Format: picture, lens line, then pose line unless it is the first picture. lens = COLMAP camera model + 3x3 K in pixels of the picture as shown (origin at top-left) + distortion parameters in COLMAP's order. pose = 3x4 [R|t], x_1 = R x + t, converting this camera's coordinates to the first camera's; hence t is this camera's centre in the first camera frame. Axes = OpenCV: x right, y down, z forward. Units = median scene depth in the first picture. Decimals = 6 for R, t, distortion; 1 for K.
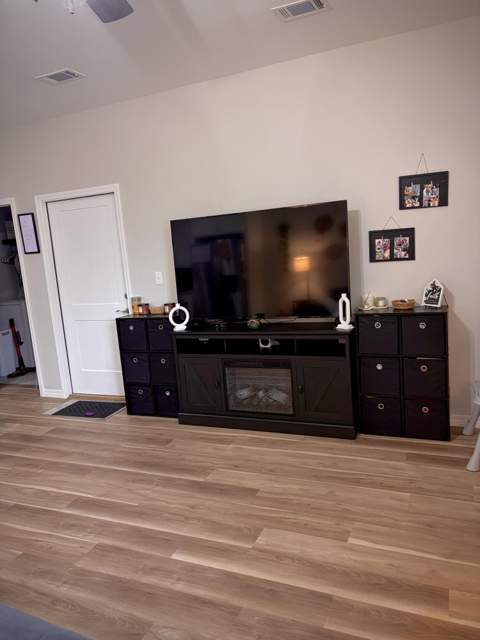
lens RADIAL K [[482.2, 0, 234.6], [0, 482.2, 322.4], [0, 0, 1]] dist [0.063051, -0.060756]
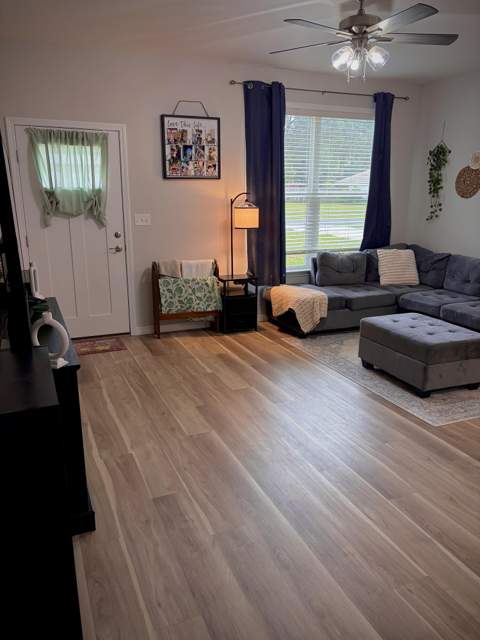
lens RADIAL K [[482.2, 0, 237.9], [0, 482.2, 319.1], [0, 0, 1]] dist [0.063051, -0.060756]
pose [[-0.738294, -0.086761, 0.668875, -0.623086], [0.165498, 0.938072, 0.304353, -0.158562], [-0.653860, 0.335399, -0.678215, 1.290318]]
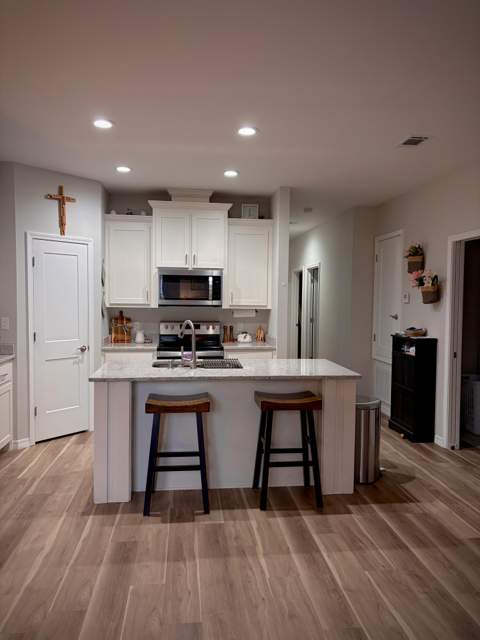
lens RADIAL K [[482.2, 0, 235.8], [0, 482.2, 319.2], [0, 0, 1]] dist [0.063051, -0.060756]
pose [[0.502285, 0.126624, -0.855381, 0.025005], [-0.188059, 0.981538, 0.034870, -0.061599], [0.844004, 0.143348, 0.516825, 0.313395]]
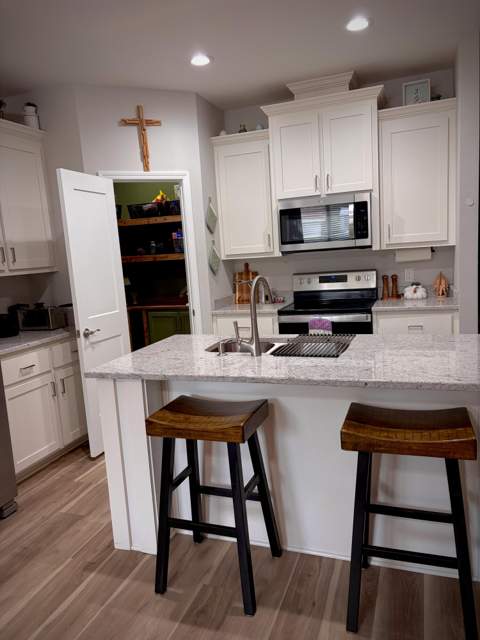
lens RADIAL K [[482.2, 0, 237.7], [0, 482.2, 320.3], [0, 0, 1]] dist [0.063051, -0.060756]
pose [[0.068892, 0.219318, -0.973218, -0.285545], [-0.096504, 0.972426, 0.212308, -0.081064], [0.992946, 0.079293, 0.088157, 0.699083]]
